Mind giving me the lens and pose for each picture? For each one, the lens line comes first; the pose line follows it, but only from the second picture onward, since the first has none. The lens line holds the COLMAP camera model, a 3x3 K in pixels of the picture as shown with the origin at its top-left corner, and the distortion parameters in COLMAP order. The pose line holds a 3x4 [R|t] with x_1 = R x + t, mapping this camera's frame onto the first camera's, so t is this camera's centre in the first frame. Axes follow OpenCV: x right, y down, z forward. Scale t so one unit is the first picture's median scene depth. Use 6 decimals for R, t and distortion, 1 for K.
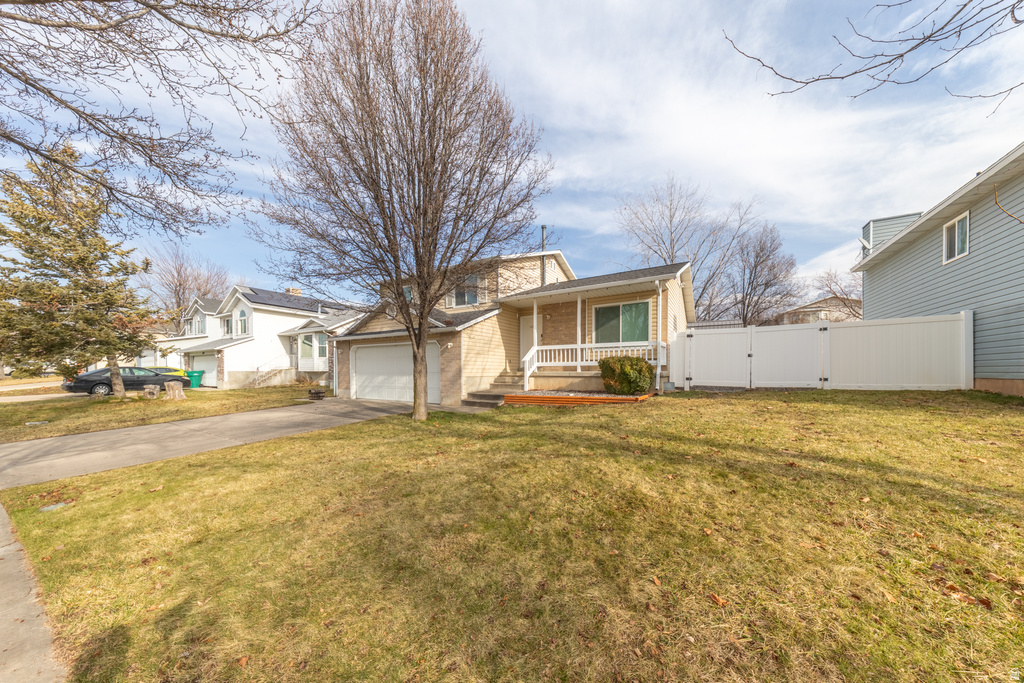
lens RADIAL K [[329.8, 0, 493.5], [0, 329.8, 369.5], [0, 0, 1]] dist [-0.006046, -0.000088]
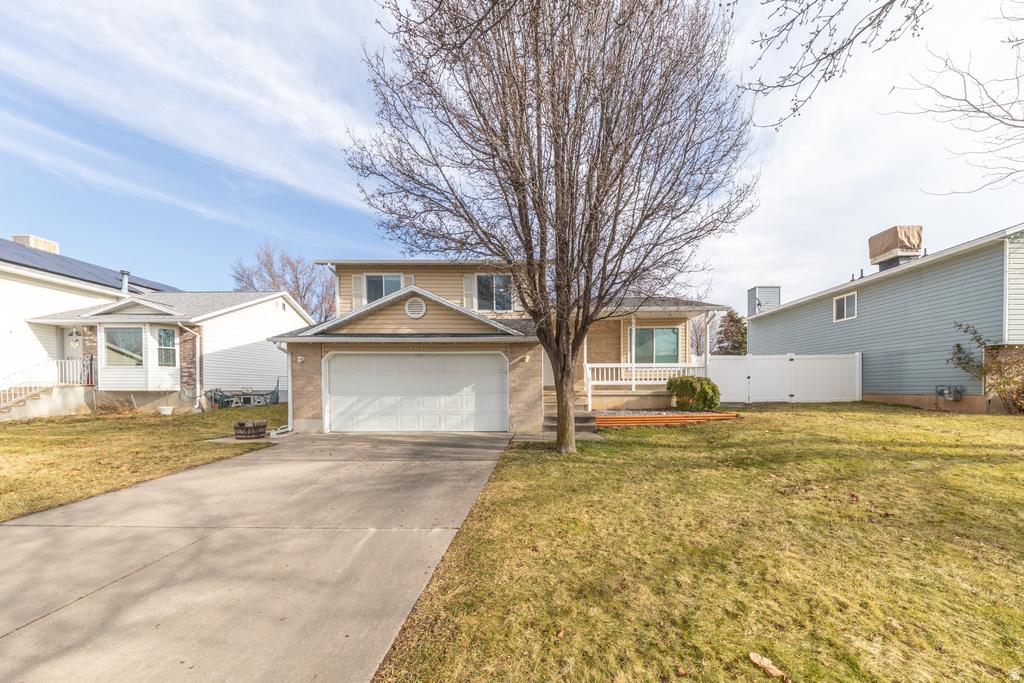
lens RADIAL K [[334.9, 0, 526.3], [0, 334.9, 387.4], [0, 0, 1]] dist [0.000154, -0.000279]
pose [[0.853312, 0.002359, 0.521395, -0.543779], [-0.001241, 0.999996, -0.002494, 0.000447], [-0.521399, 0.001481, 0.853312, 0.283708]]
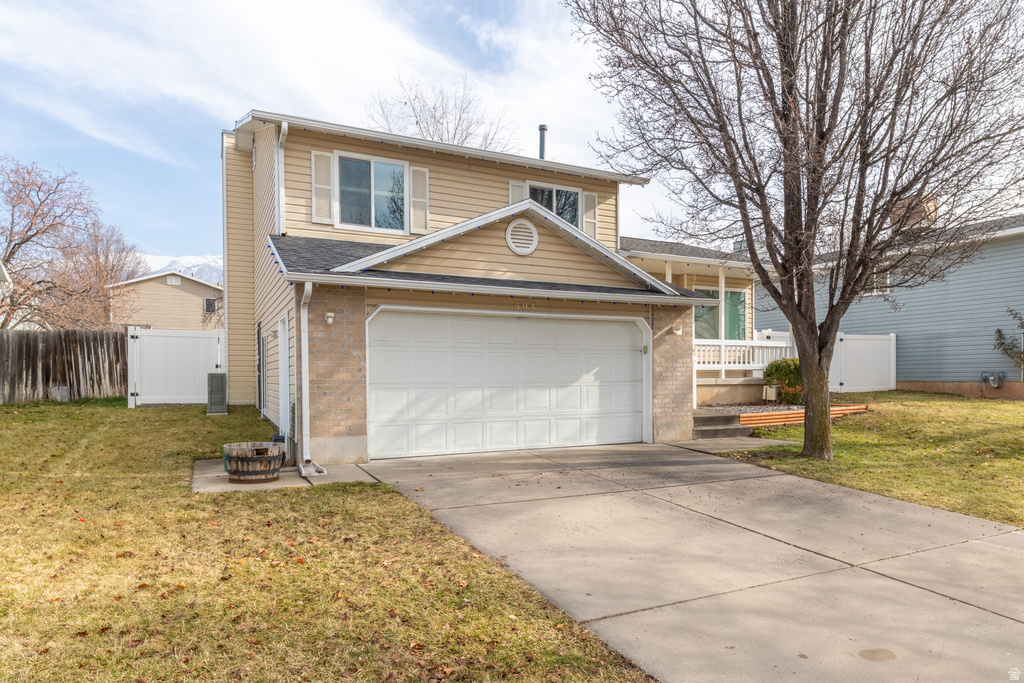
lens RADIAL K [[619.6, 0, 485.5], [0, 619.6, 376.3], [0, 0, 1]] dist [-0.023207, 0.001434]
pose [[0.535186, -0.001076, 0.844733, -1.118149], [0.000228, 0.999999, 0.001129, 0.001263], [-0.844734, -0.000411, 0.535186, 0.694866]]
